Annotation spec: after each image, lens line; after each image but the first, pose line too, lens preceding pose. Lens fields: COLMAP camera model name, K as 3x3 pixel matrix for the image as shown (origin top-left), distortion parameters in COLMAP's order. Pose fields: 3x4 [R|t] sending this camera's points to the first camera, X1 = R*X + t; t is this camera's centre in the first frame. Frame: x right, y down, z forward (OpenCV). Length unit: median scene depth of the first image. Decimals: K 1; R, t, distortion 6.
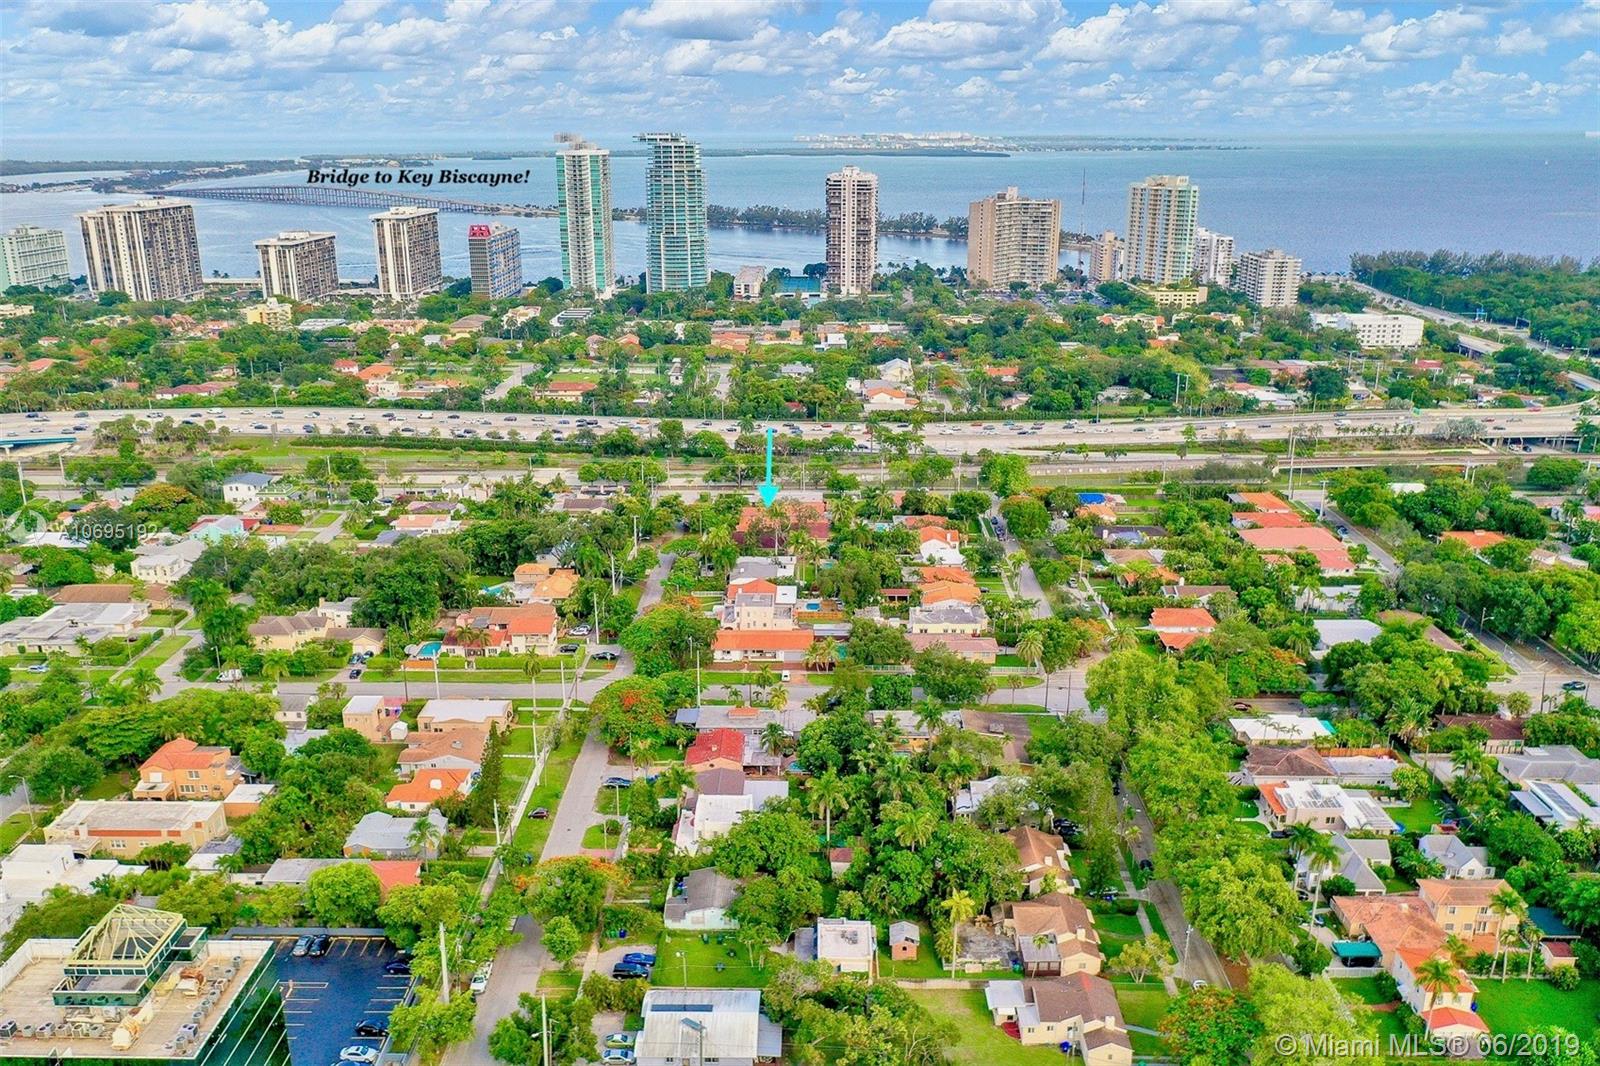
lens RADIAL K [[1286.0, 0, 792.2], [0, 1286.0, 544.3], [0, 0, 1]] dist [0.014155, 0.012189]
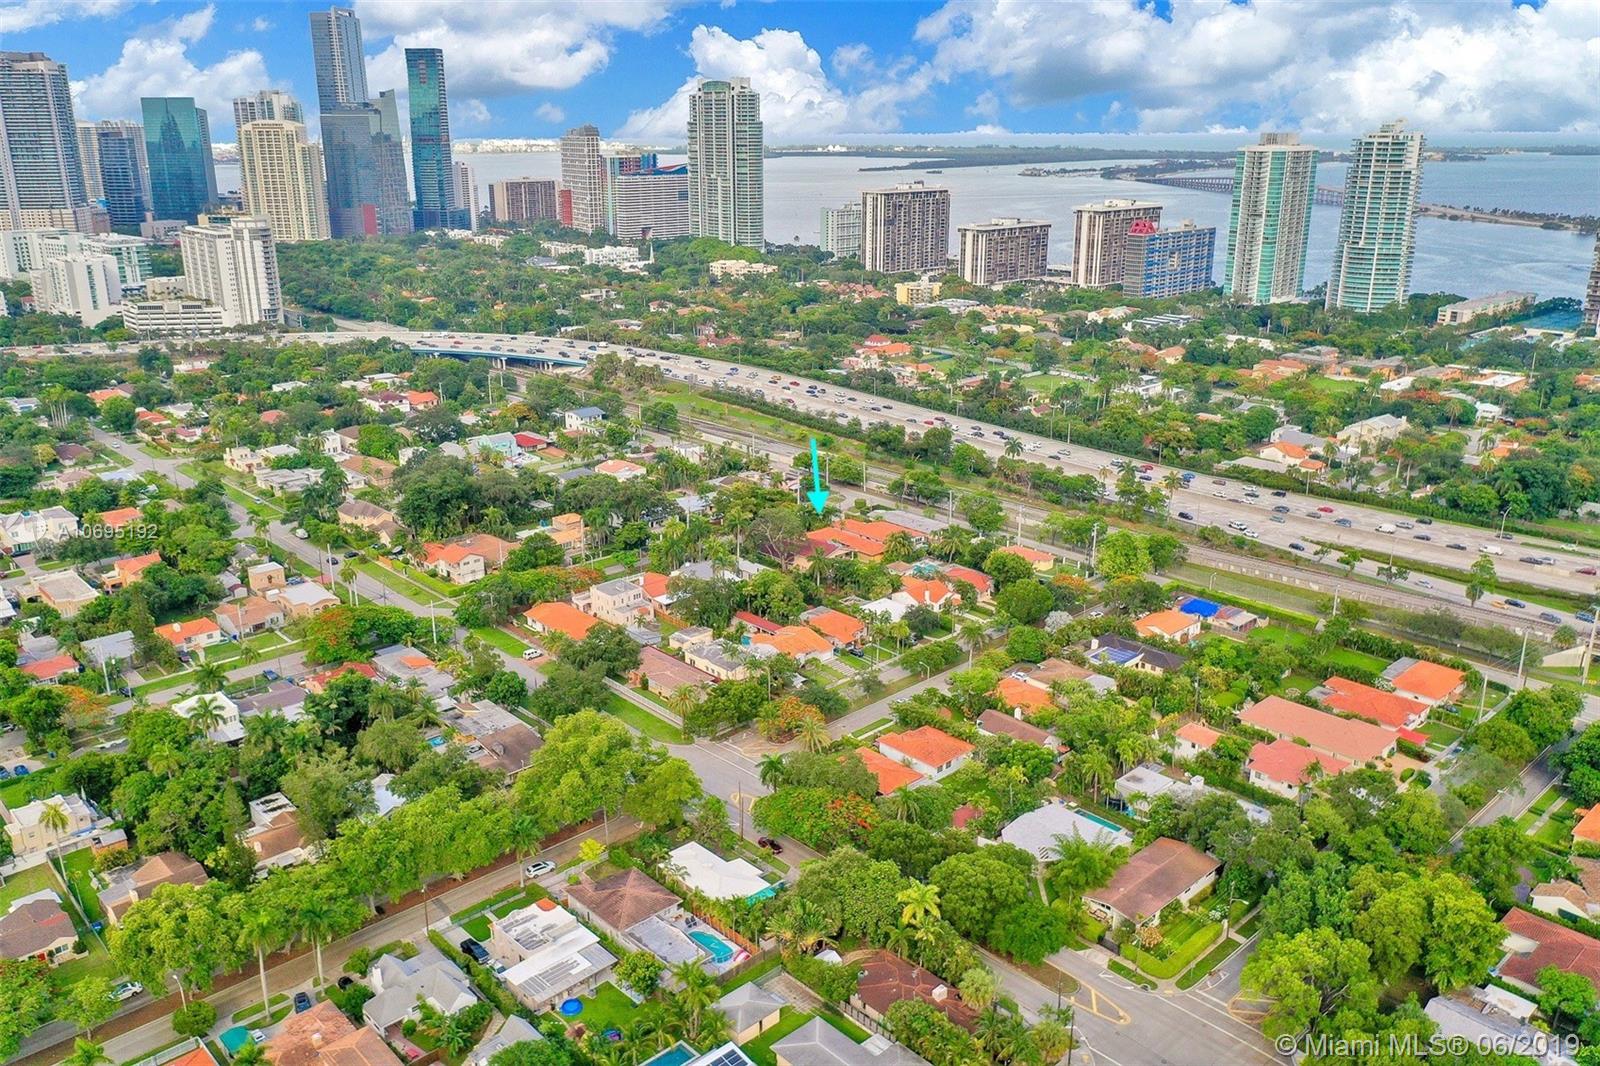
lens RADIAL K [[1286.0, 0, 792.2], [0, 1286.0, 544.3], [0, 0, 1]] dist [0.014155, 0.012189]
pose [[0.695502, 0.230091, -0.680688, 0.290178], [-0.225582, 0.969365, 0.097180, -0.046475], [0.682195, 0.085962, 0.726099, 0.135090]]
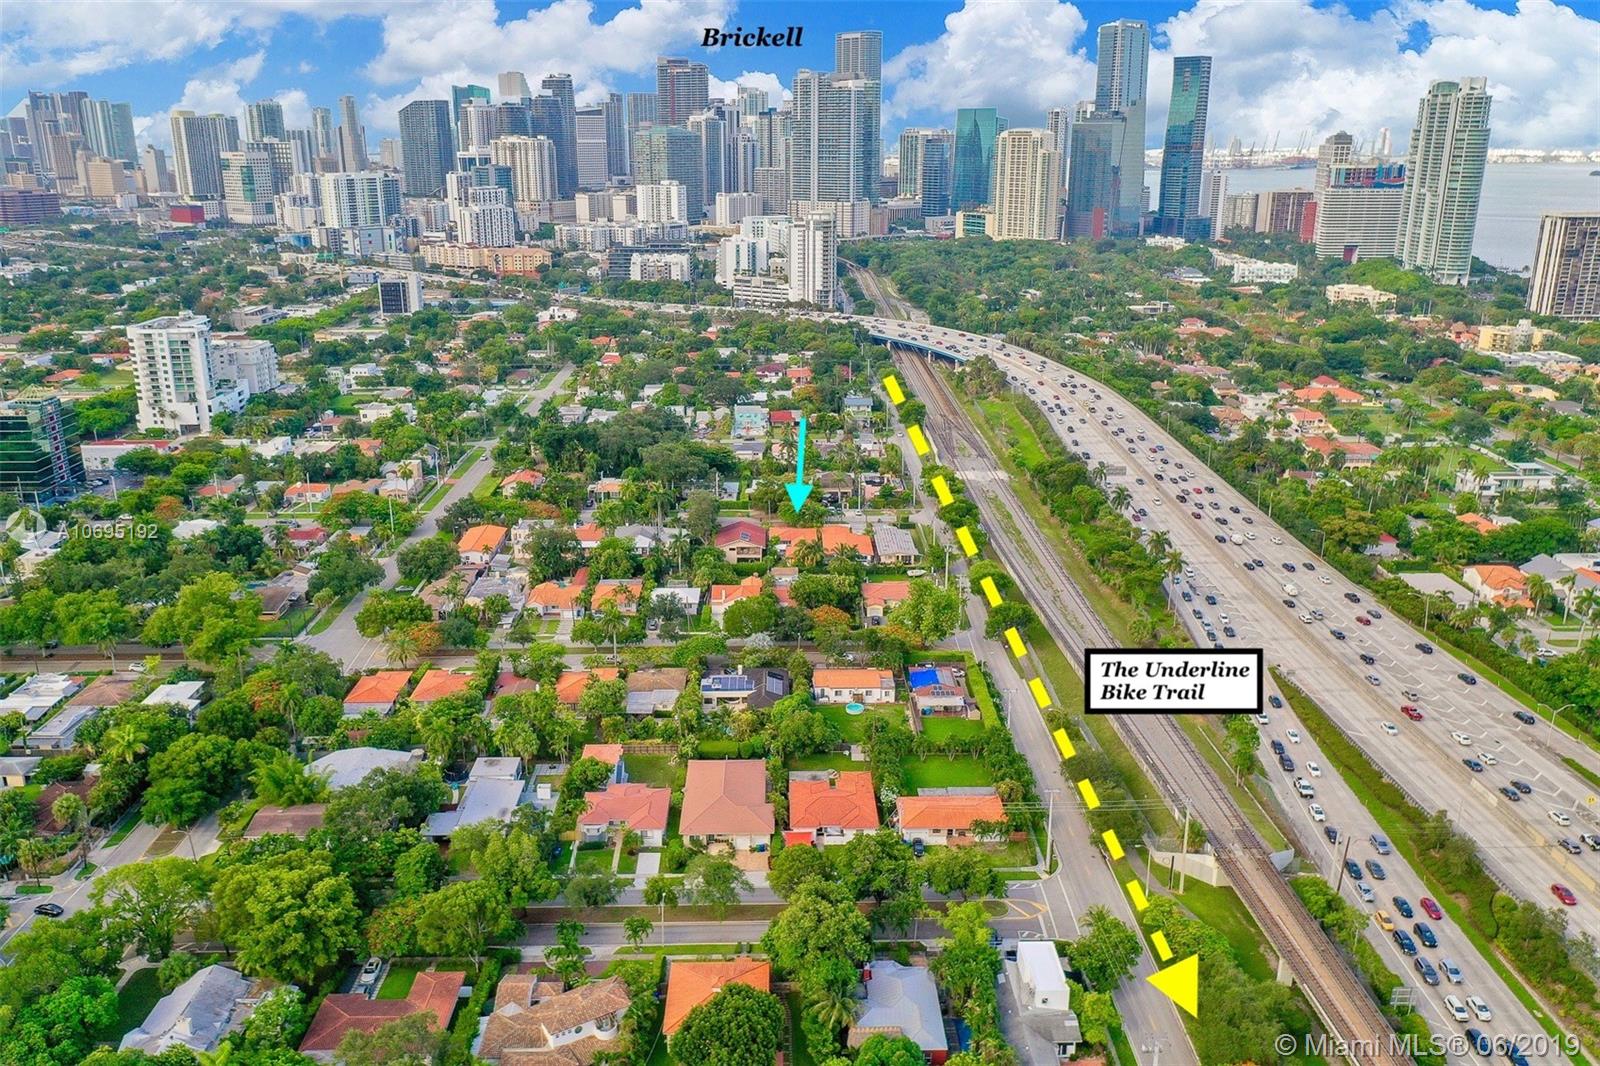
lens RADIAL K [[1286.0, 0, 792.2], [0, 1286.0, 544.3], [0, 0, 1]] dist [0.014155, 0.012189]
pose [[0.028138, 0.314523, -0.948833, 0.433161], [-0.311912, 0.904578, 0.290603, -0.141290], [0.949694, 0.287776, 0.123556, 0.421784]]
